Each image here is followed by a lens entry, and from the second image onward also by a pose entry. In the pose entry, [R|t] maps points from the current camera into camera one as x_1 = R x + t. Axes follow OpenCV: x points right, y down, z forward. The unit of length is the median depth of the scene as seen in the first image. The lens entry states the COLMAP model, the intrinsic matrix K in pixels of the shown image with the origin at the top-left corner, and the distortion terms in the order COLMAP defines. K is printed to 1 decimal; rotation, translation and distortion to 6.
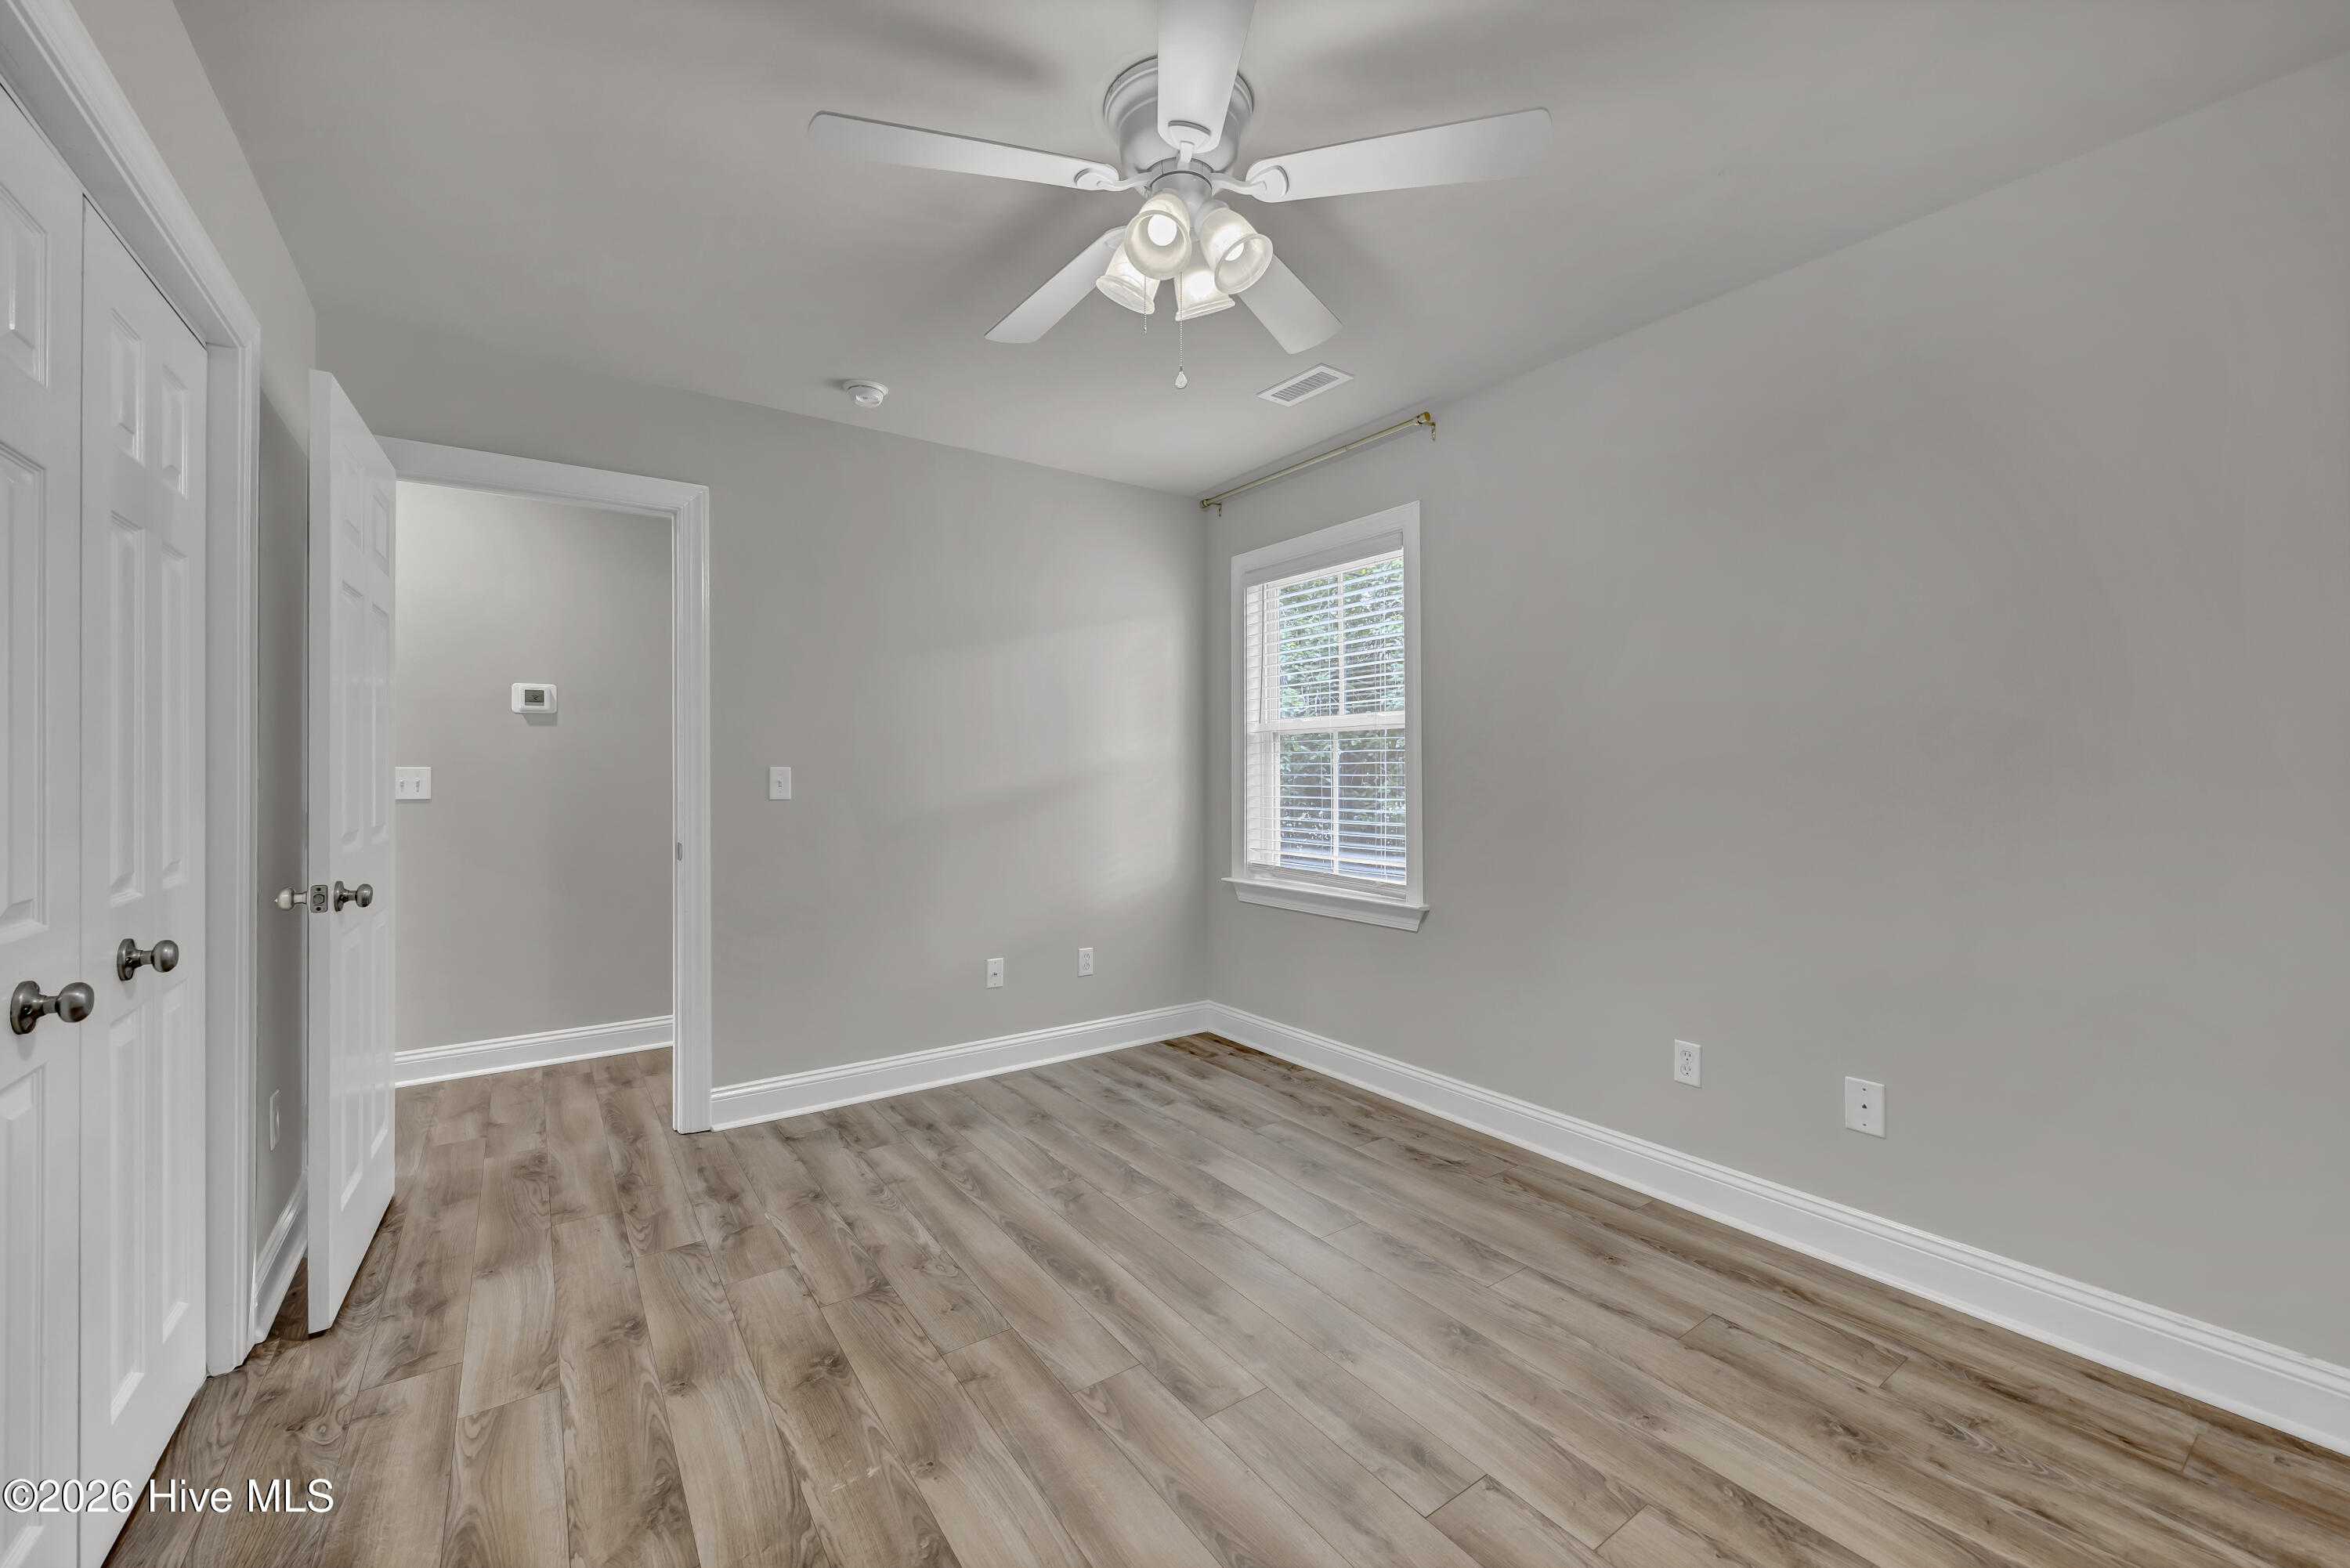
lens RADIAL K [[928.1, 0, 1176.1], [0, 928.1, 775.2], [0, 0, 1]] dist [-0.003401, -0.000025]
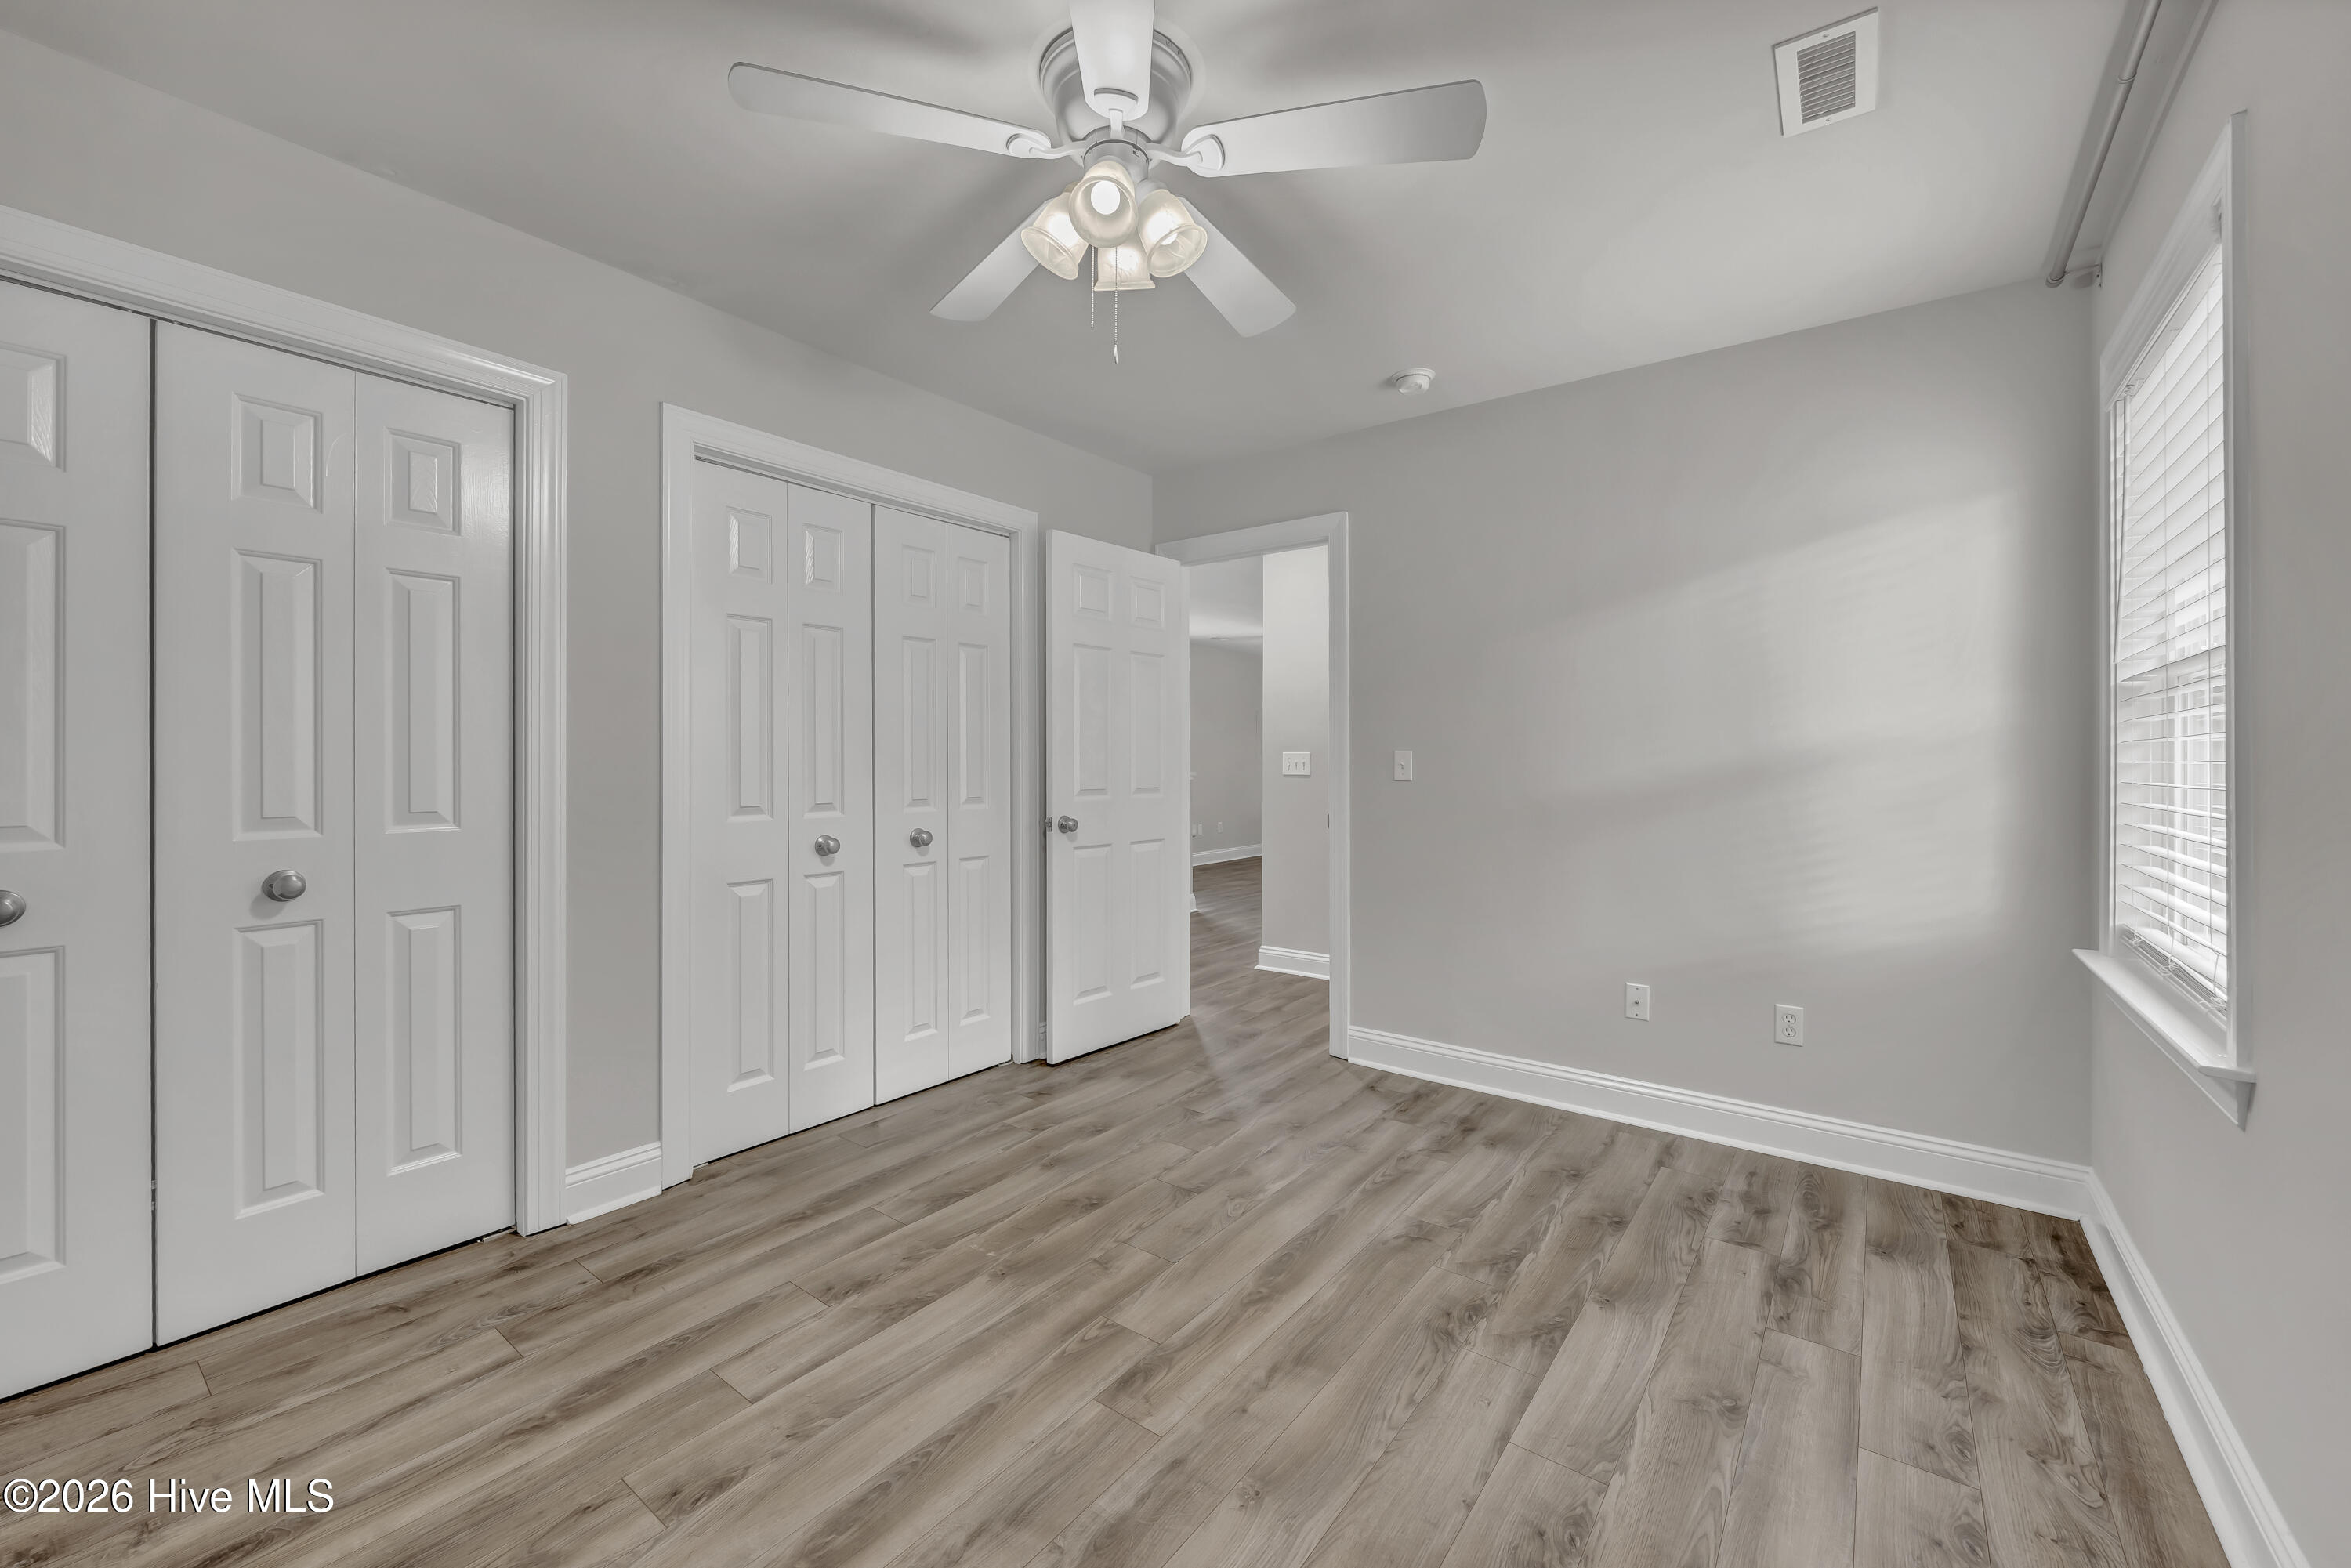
lens RADIAL K [[931.9, 0, 1164.0], [0, 931.9, 755.3], [0, 0, 1]] dist [-0.002877, -0.000191]
pose [[0.294313, -0.001328, -0.955708, 0.718046], [-0.004960, 0.999983, -0.002917, 0.000603], [0.955696, 0.005599, 0.294301, 0.545957]]
